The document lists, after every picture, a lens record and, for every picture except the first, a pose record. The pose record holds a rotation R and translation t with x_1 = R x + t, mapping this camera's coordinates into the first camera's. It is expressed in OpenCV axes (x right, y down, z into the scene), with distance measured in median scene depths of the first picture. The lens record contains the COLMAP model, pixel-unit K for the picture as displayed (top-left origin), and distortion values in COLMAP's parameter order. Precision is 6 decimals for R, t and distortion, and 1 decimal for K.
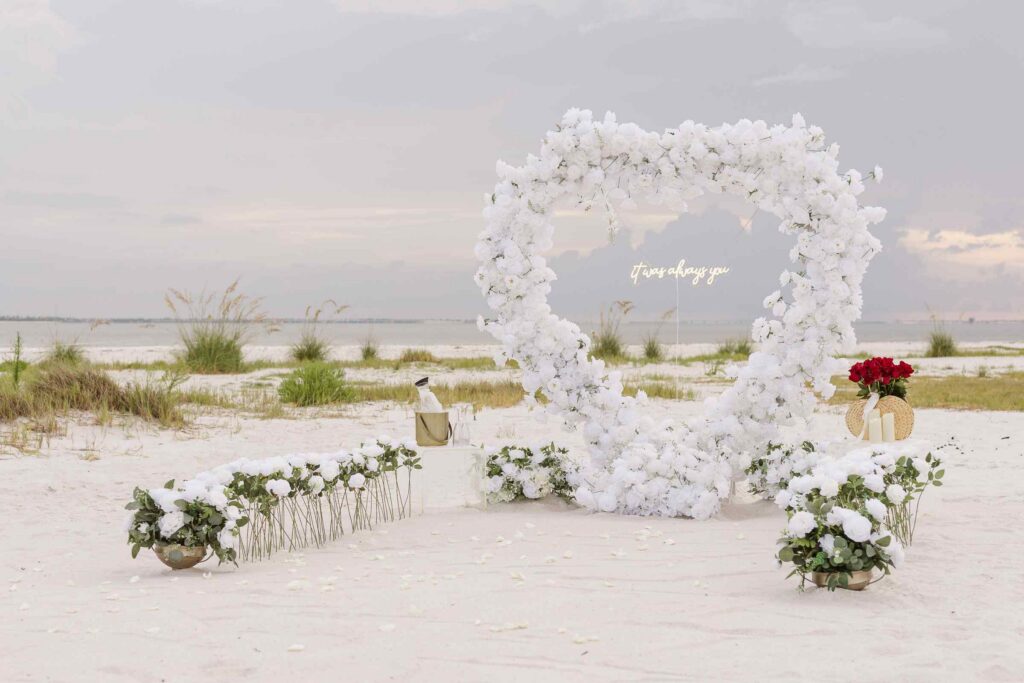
lens RADIAL K [[1688.3, 0, 509.0], [0, 1688.3, 382.6], [0, 0, 1]] dist [-0.003590, 0.006009]
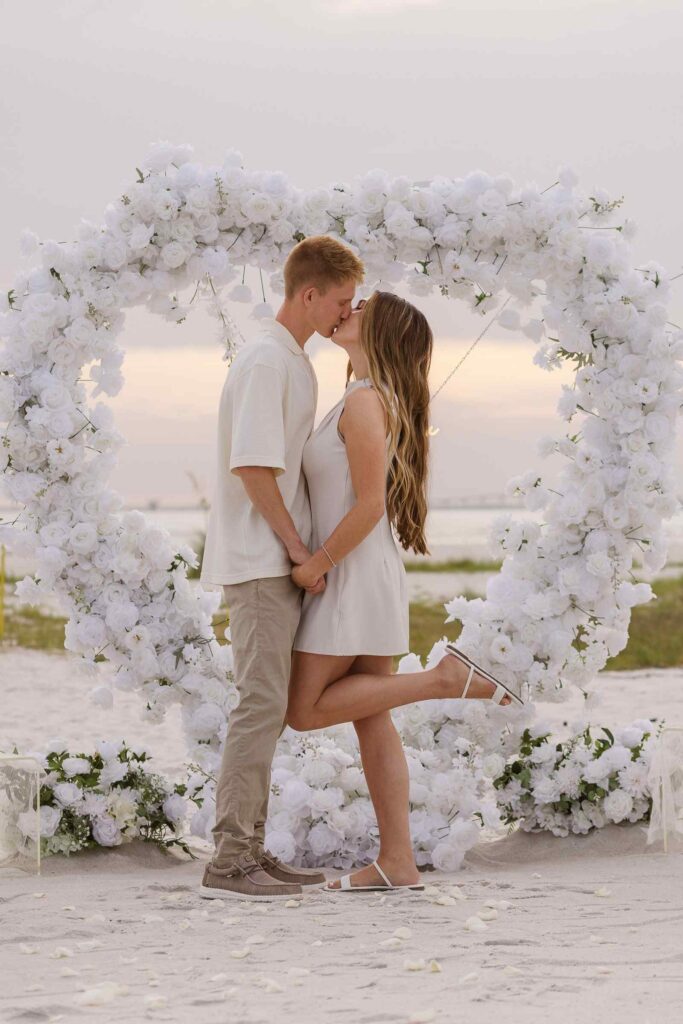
lens RADIAL K [[3371.5, 0, 343.8], [0, 3371.5, 375.6], [0, 0, 1]] dist [-0.010687, -0.358854]
pose [[0.950604, 0.007838, 0.310309, -0.260646], [0.015671, 0.997195, -0.073195, -0.002494], [-0.310012, 0.074442, 0.947814, -0.073302]]
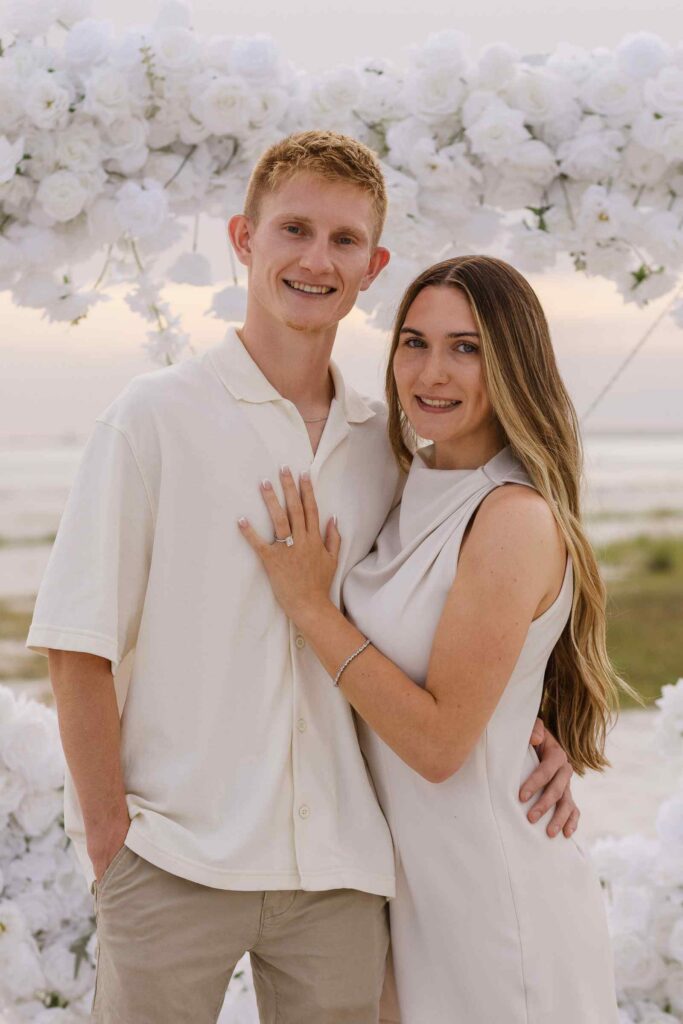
lens RADIAL K [[3238.4, 0, 341.5], [0, 3238.4, 512.0], [0, 0, 1]] dist [0.021636, 0.546823]
pose [[0.943072, -0.018522, 0.332073, -0.105469], [0.022565, 0.999711, -0.008322, -0.066322], [-0.331823, 0.015342, 0.943217, 0.470099]]
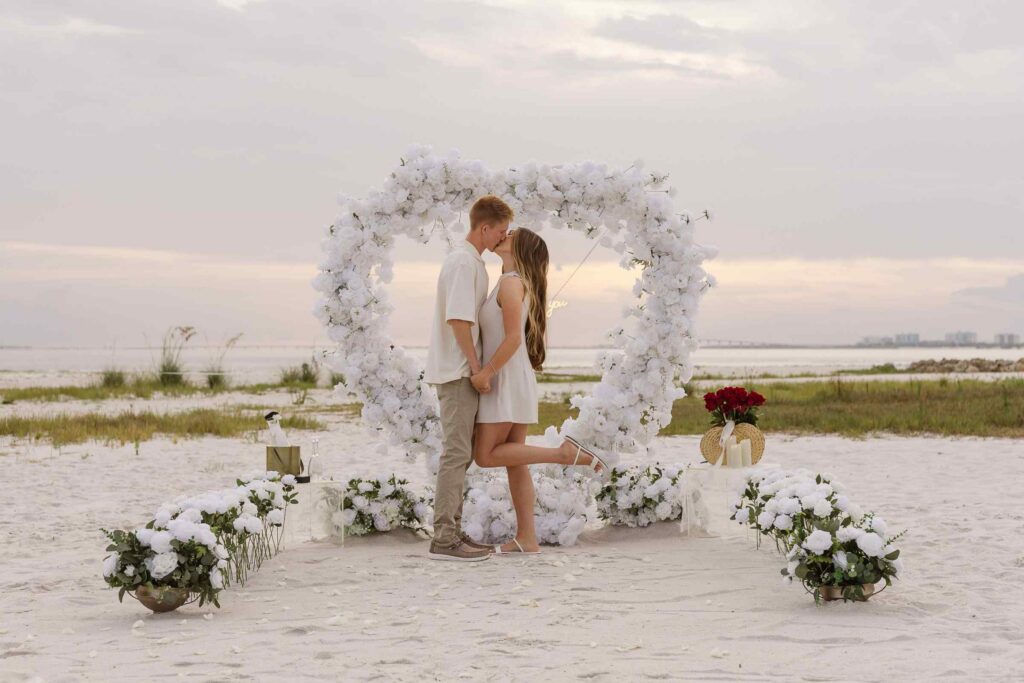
lens RADIAL K [[1762.4, 0, 520.4], [0, 1762.4, 309.5], [0, 0, 1]] dist [0.028881, -0.044123]
pose [[0.959638, 0.004921, 0.281196, -0.206646], [0.011344, 0.998356, -0.056182, -0.002593], [-0.281010, 0.057105, 0.958004, -0.027537]]
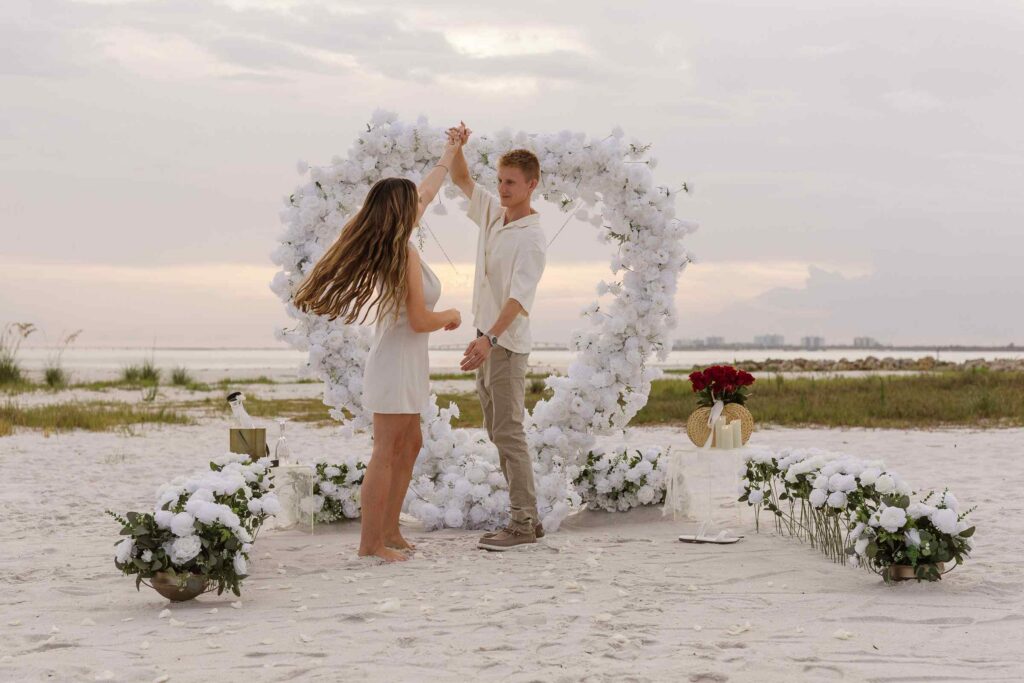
lens RADIAL K [[1749.0, 0, 510.4], [0, 1749.0, 382.2], [0, 0, 1]] dist [0.017656, 0.044464]
pose [[0.928759, -0.006227, 0.370632, -0.272493], [0.012394, 0.999822, -0.014259, 0.007944], [-0.370477, 0.017837, 0.928670, 0.058360]]
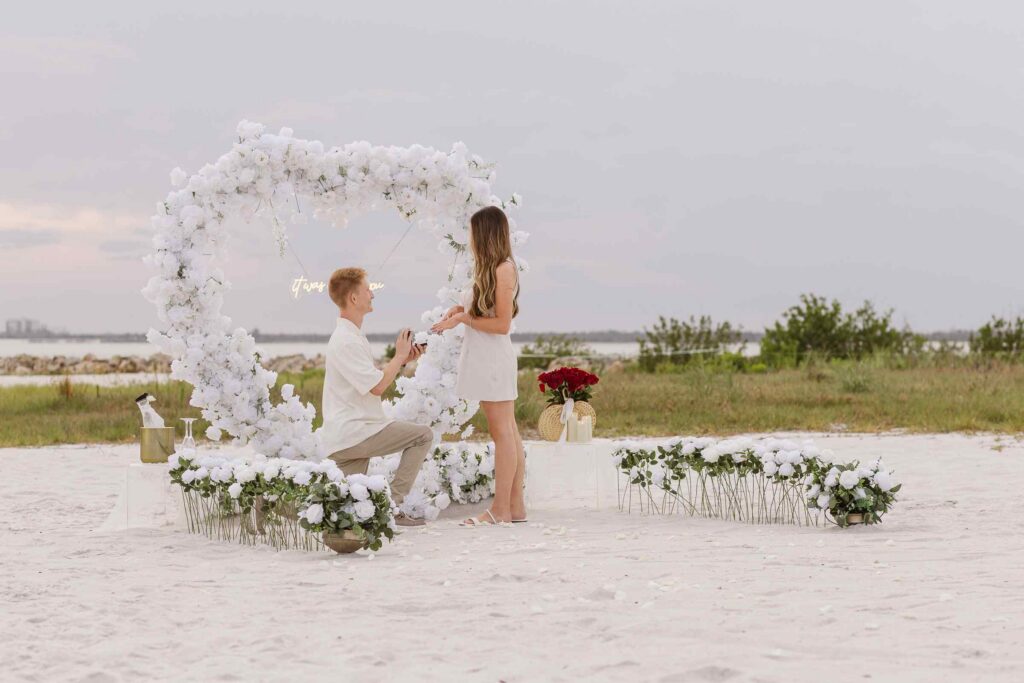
lens RADIAL K [[2823.4, 0, 512.4], [0, 2823.4, 285.8], [0, 0, 1]] dist [-0.067573, 0.427707]
pose [[0.738943, 0.014467, 0.673613, -1.007088], [0.022099, 0.998711, -0.045691, 0.014980], [-0.673406, 0.048649, 0.737670, -0.343334]]
